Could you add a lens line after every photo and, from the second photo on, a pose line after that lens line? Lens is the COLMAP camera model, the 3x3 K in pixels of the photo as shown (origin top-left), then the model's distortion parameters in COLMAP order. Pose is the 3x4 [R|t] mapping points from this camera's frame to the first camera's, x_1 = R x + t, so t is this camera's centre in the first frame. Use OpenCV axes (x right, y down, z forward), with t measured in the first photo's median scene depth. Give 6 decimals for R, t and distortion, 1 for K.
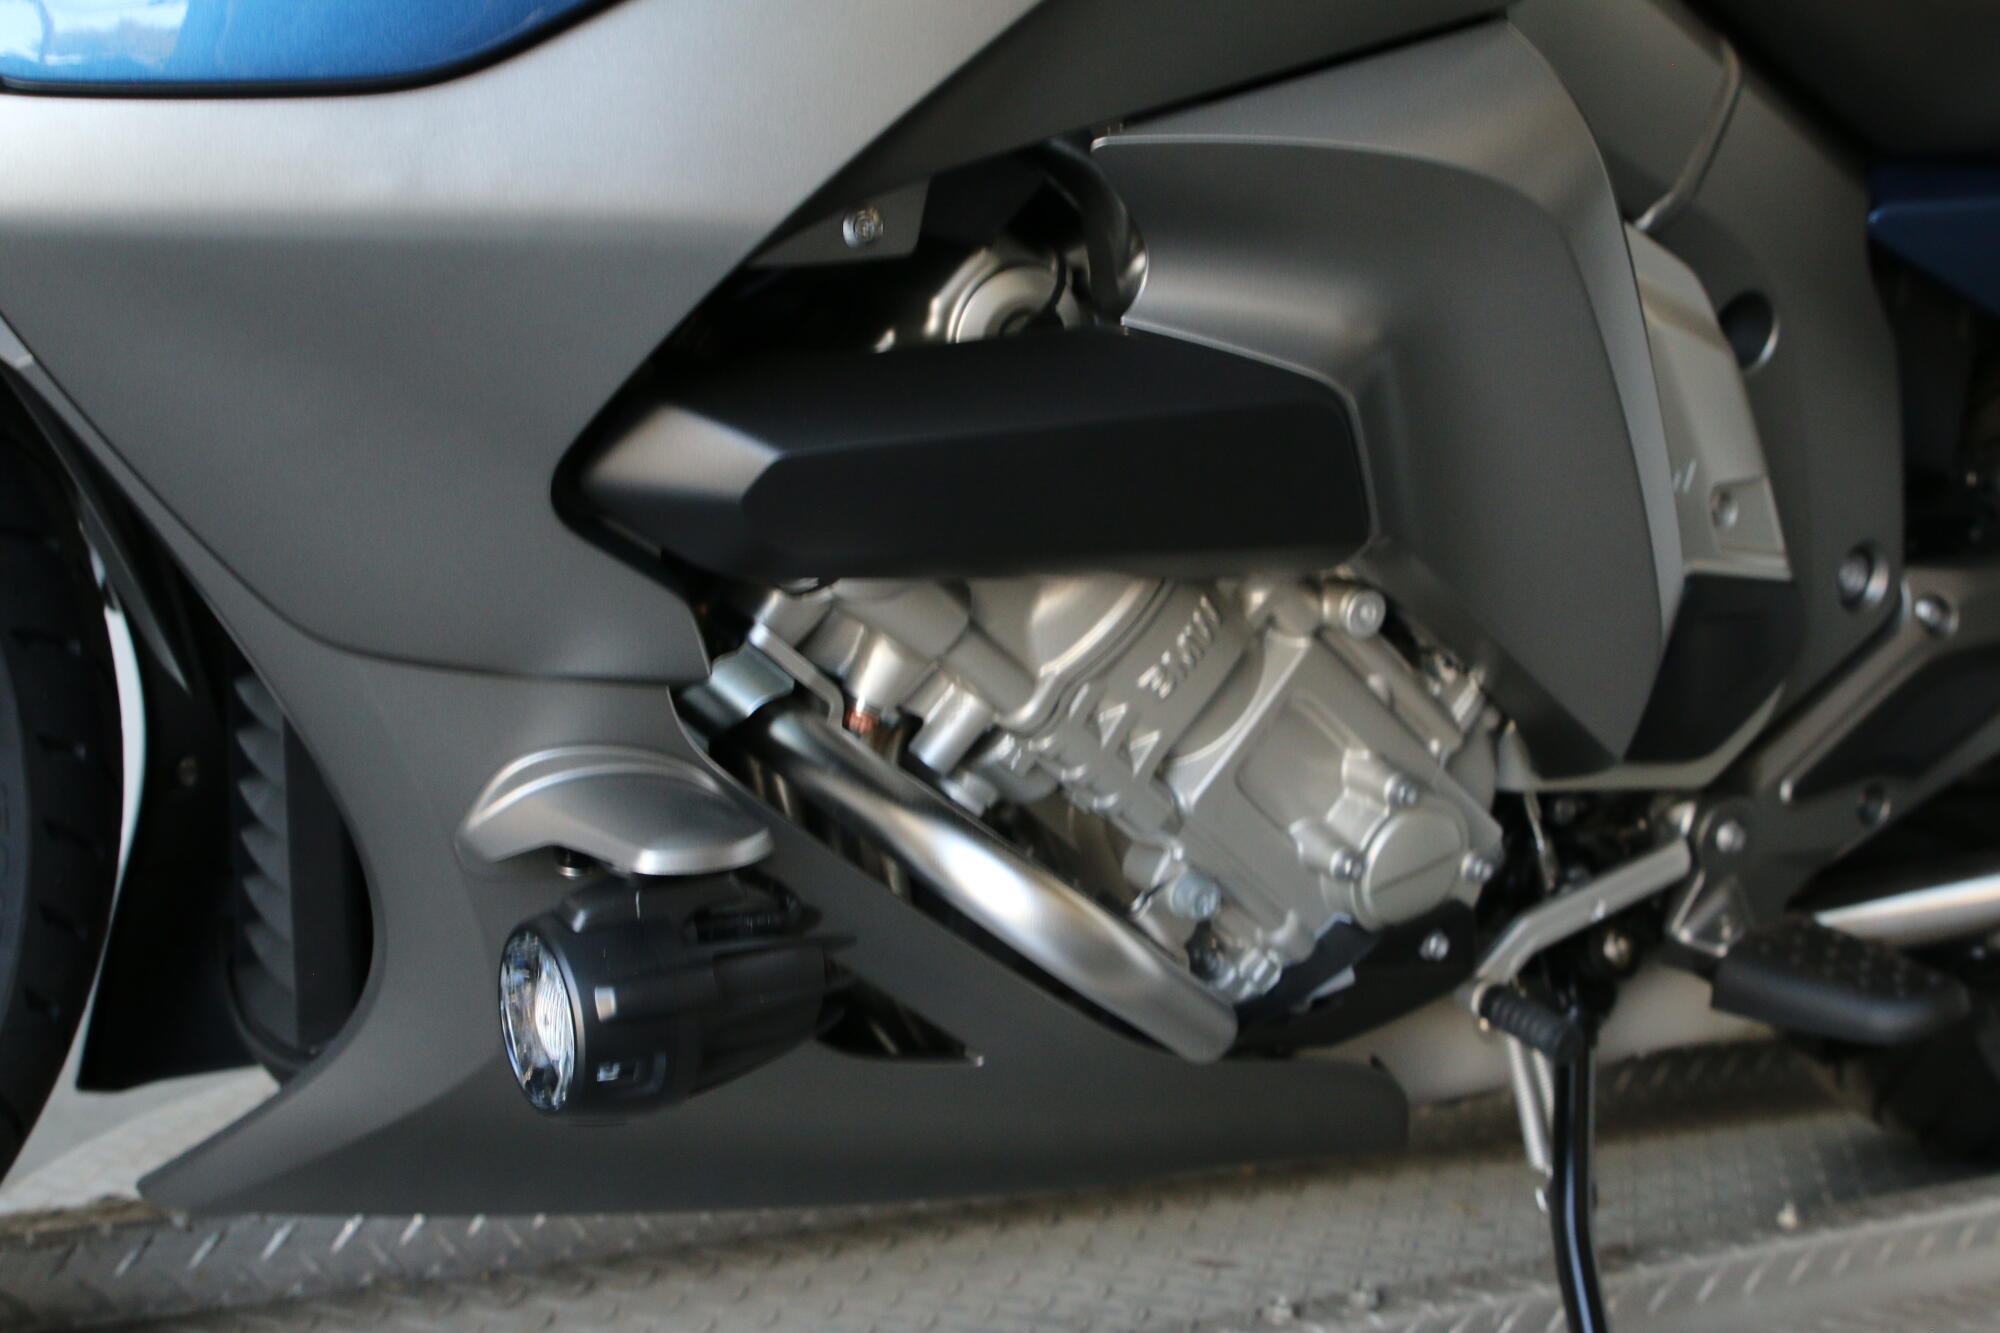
lens RADIAL K [[2553.1, 0, 1000.0], [0, 2553.1, 666.5], [0, 0, 1]] dist [-0.069013, 0.009075]
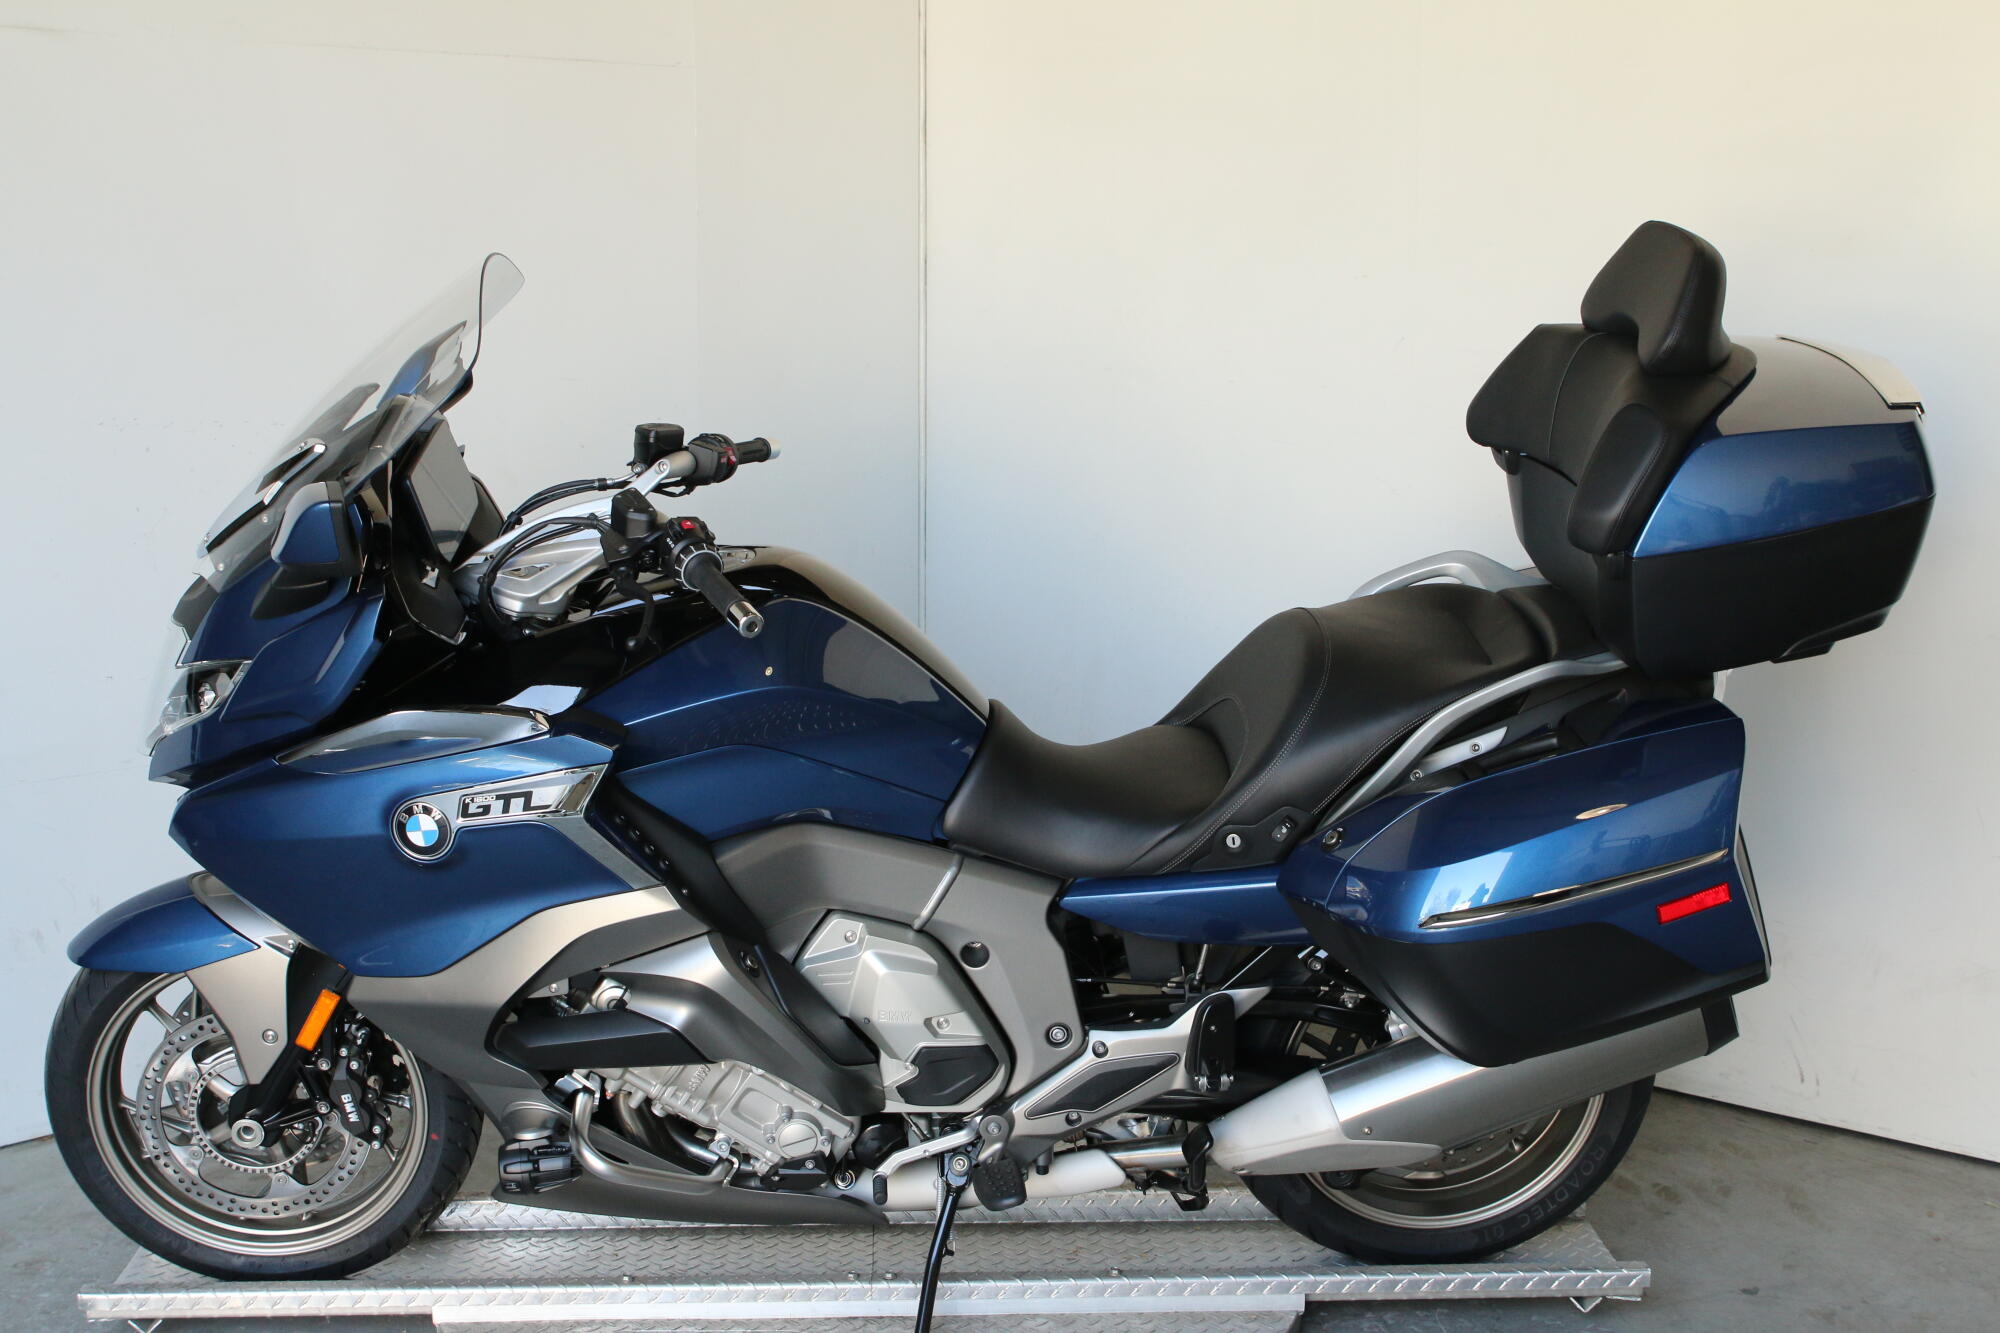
lens RADIAL K [[2638.2, 0, 940.9], [0, 2638.2, 662.5], [0, 0, 1]] dist [-0.097888, 0.082949]
pose [[0.850671, 0.009316, -0.525615, 2.055792], [0.010129, 0.999367, 0.034106, -0.638076], [0.525600, -0.034337, 0.850038, -1.722074]]
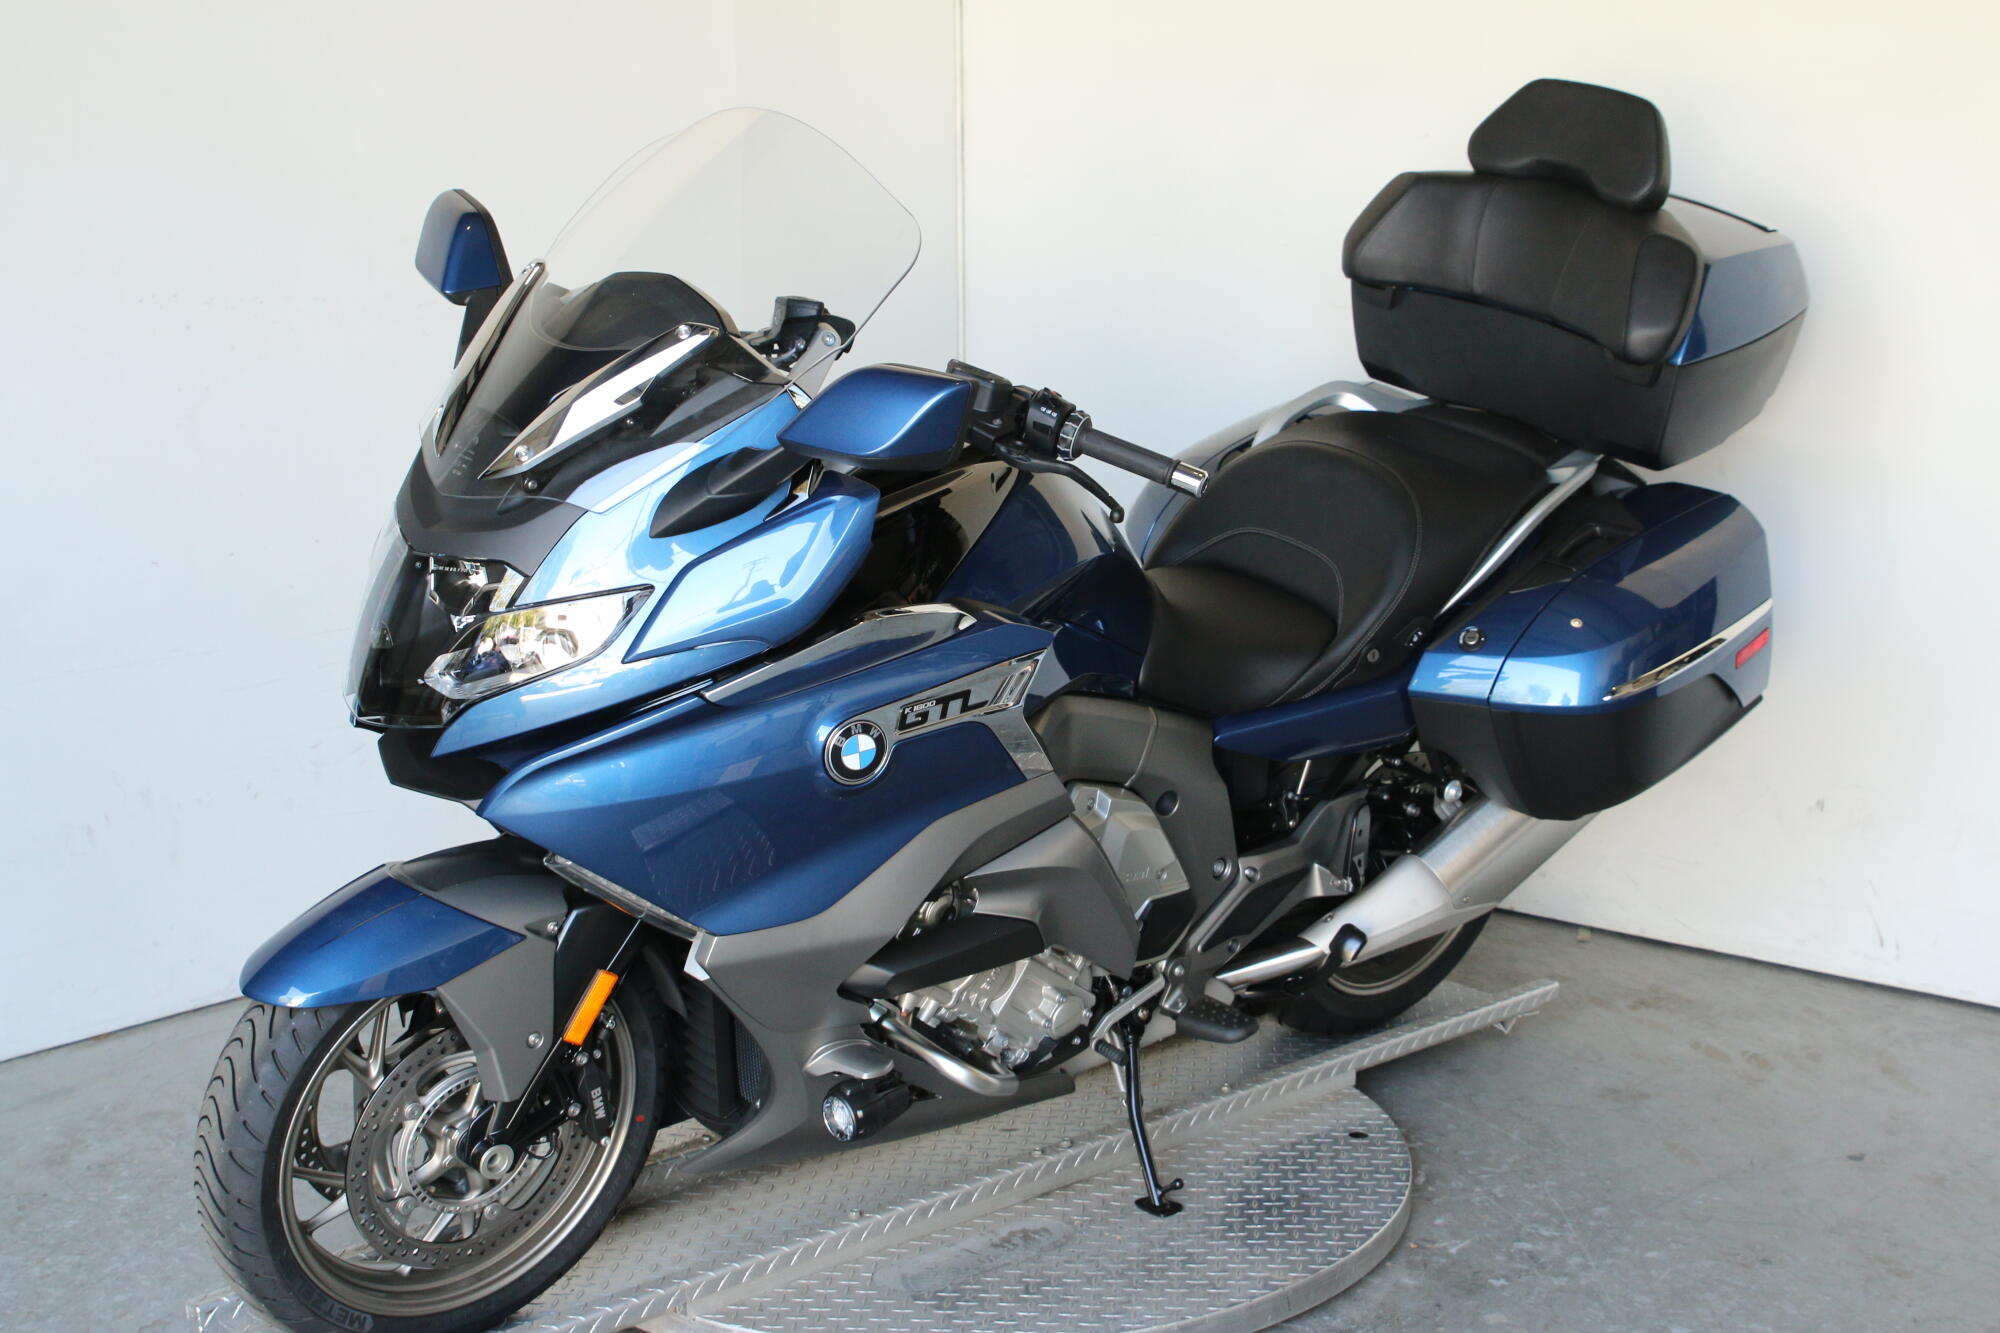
lens RADIAL K [[2638.2, 0, 940.9], [0, 2638.2, 662.5], [0, 0, 1]] dist [-0.097888, 0.082949]
pose [[0.990220, -0.103845, 0.093174, -0.251915], [0.093387, 0.989497, 0.110334, -0.733848], [-0.103653, -0.100554, 0.989518, -2.175371]]
